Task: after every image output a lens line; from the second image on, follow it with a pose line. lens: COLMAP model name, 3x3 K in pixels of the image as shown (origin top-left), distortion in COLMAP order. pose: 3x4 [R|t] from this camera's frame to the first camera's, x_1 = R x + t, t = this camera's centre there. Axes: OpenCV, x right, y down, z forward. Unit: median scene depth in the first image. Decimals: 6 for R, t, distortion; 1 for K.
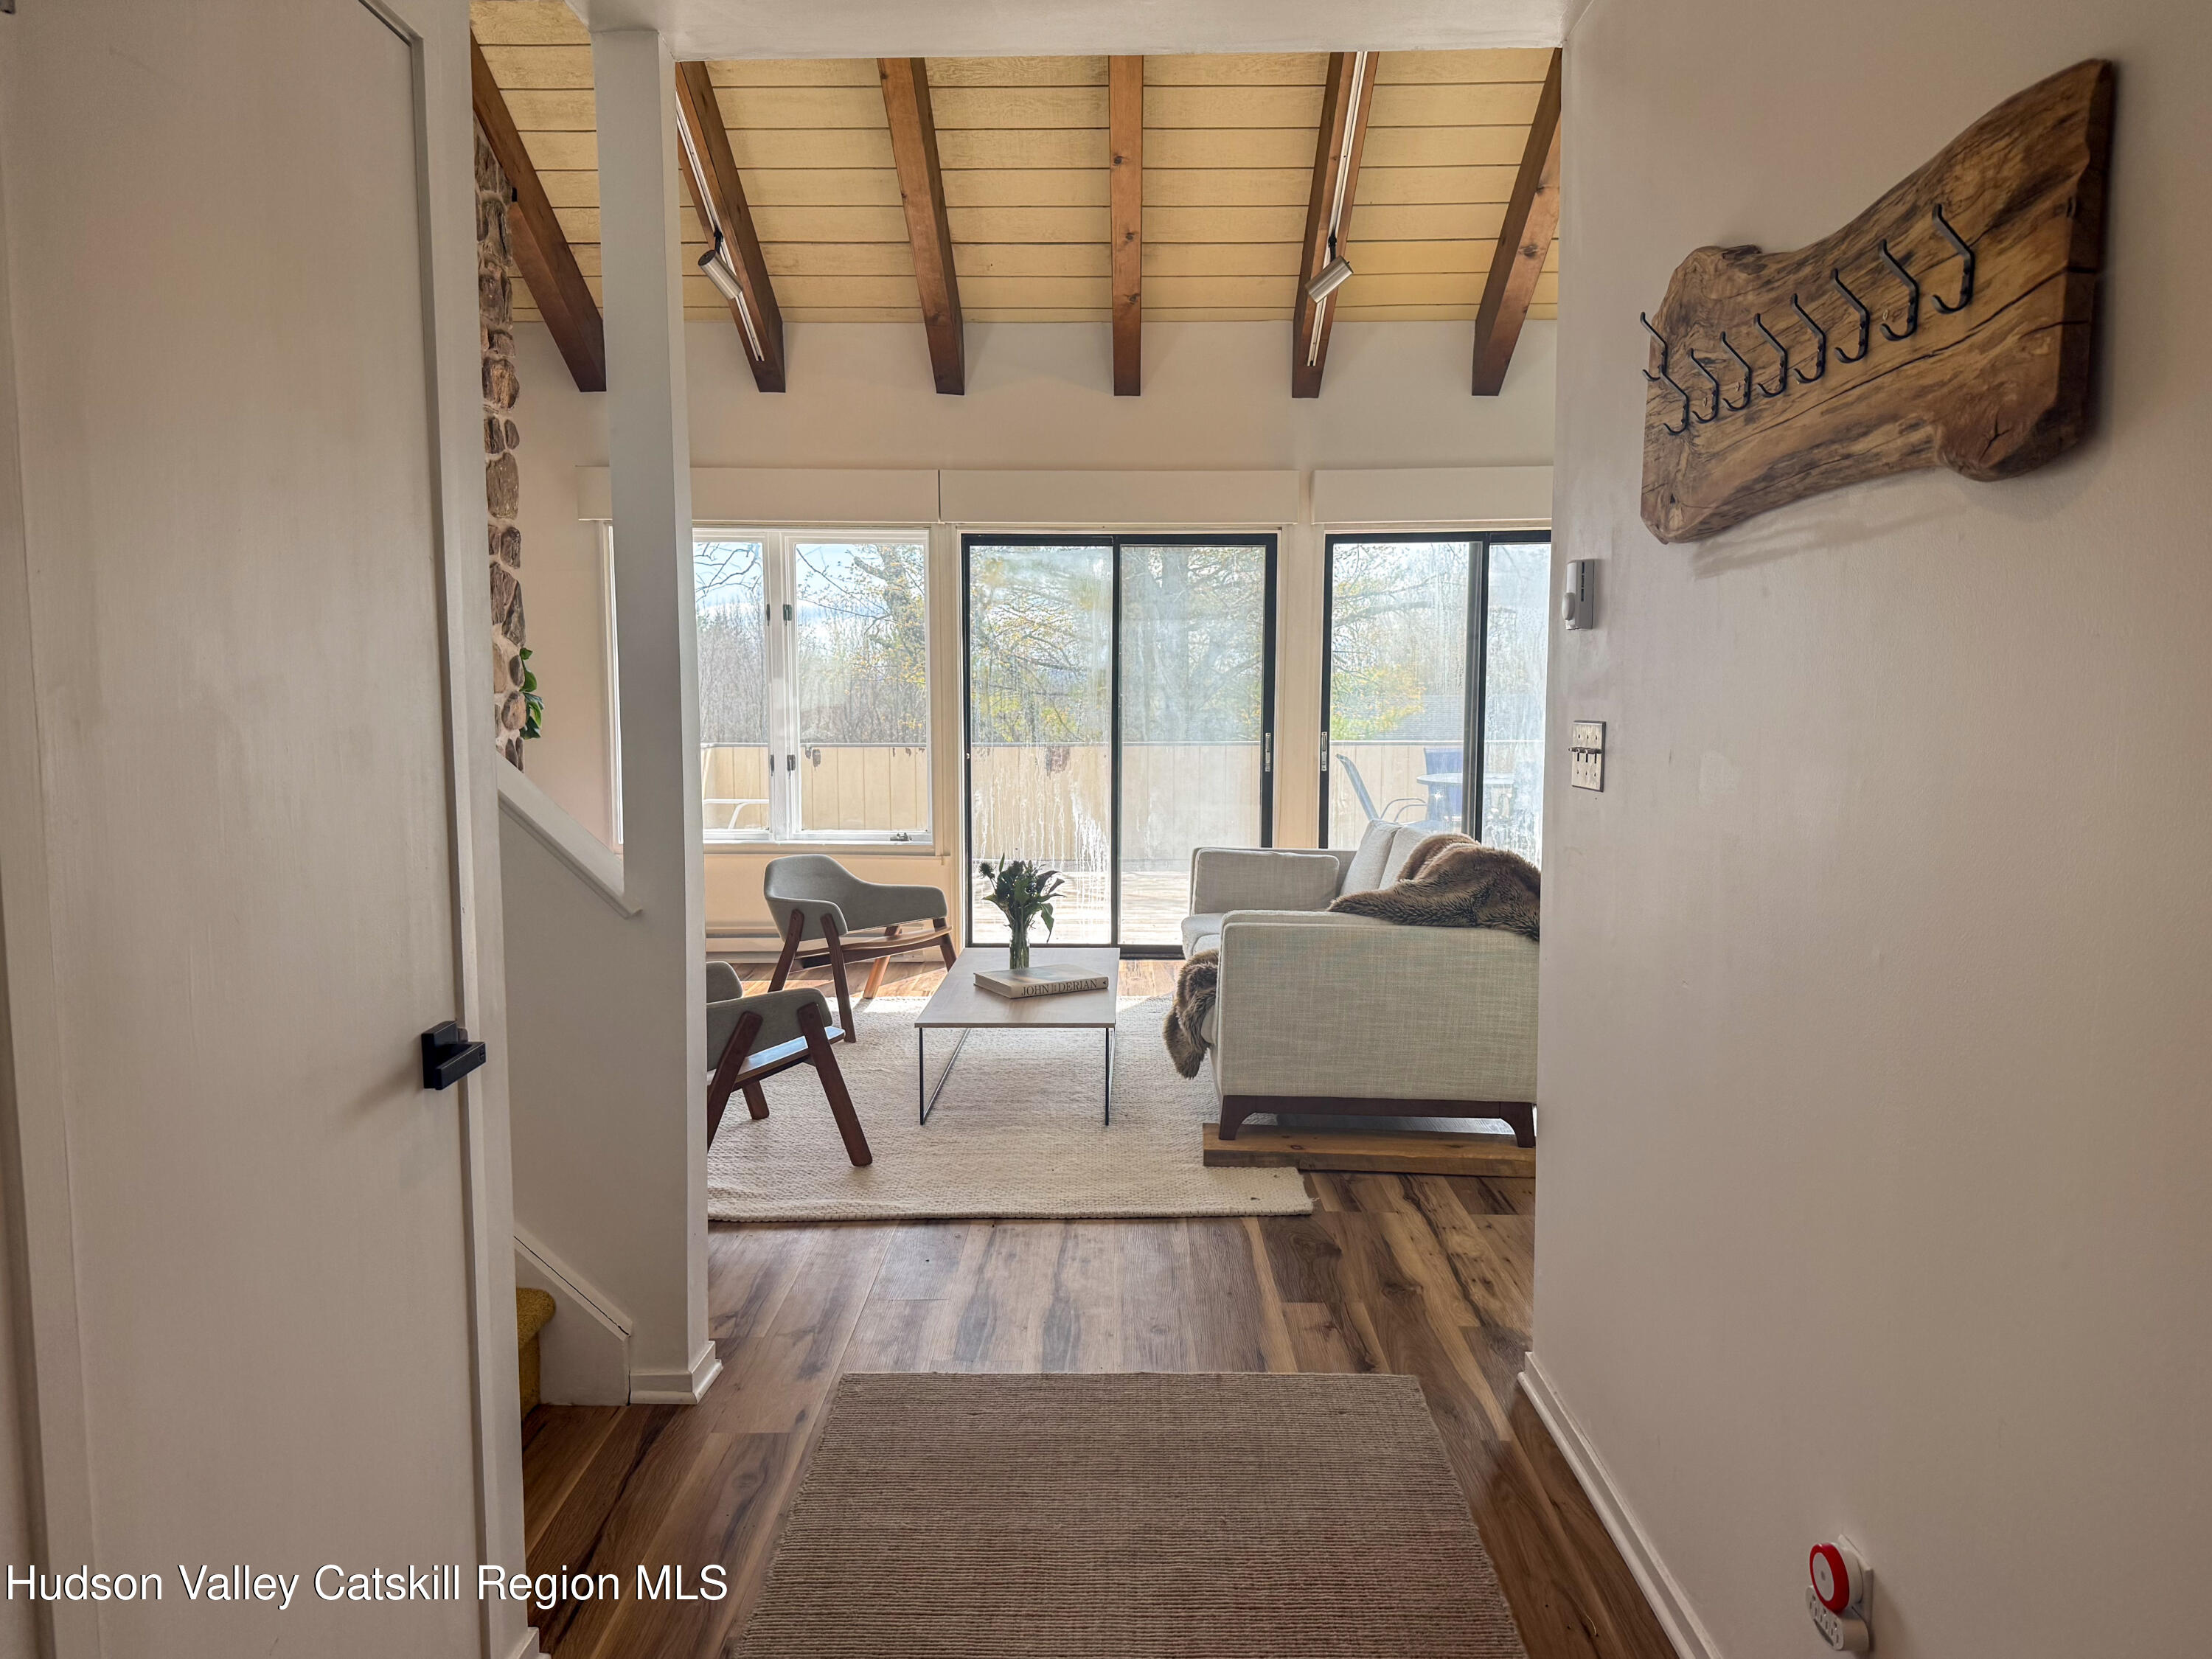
lens RADIAL K [[1562.4, 0, 1106.0], [0, 1562.4, 829.5], [0, 0, 1]] dist [0.004699, 0.000475]
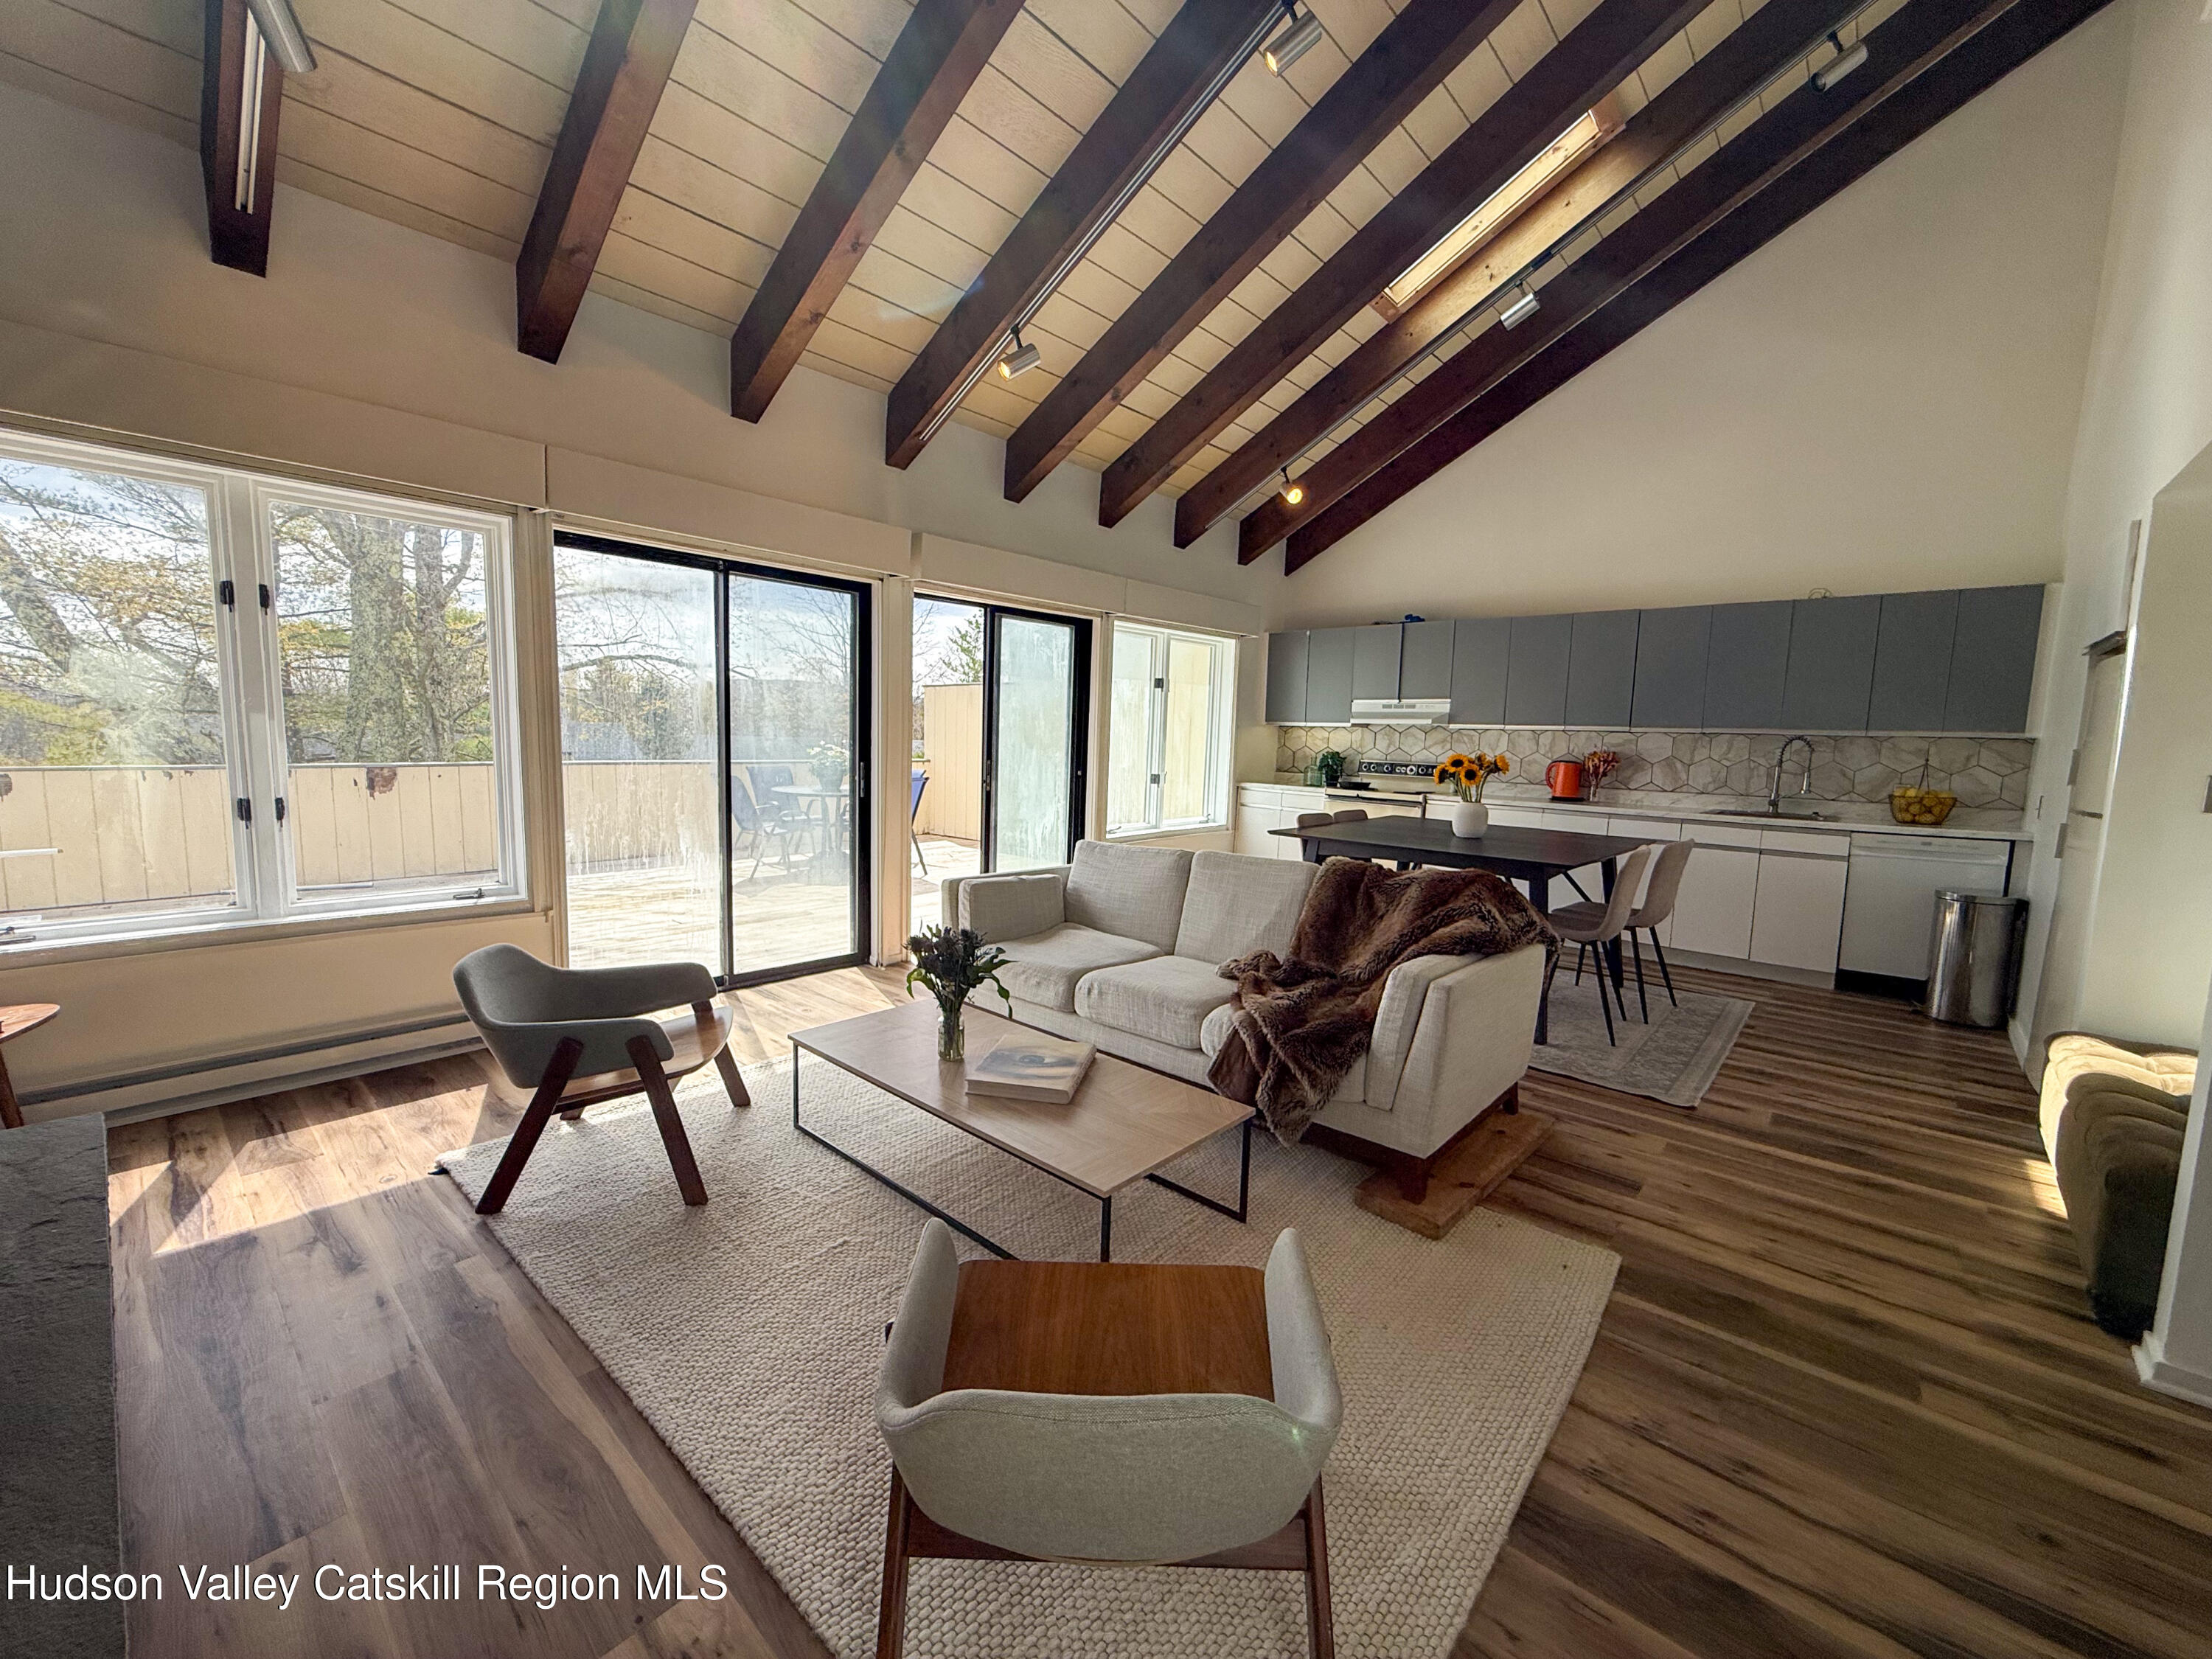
lens RADIAL K [[886.1, 0, 1106.0], [0, 886.1, 829.5], [0, 0, 1]] dist [-0.014688, -0.000105]
pose [[0.654910, -0.061830, 0.753173, -0.261802], [0.037100, 0.998076, 0.049675, -0.039651], [-0.754796, -0.004590, 0.655944, 0.458016]]
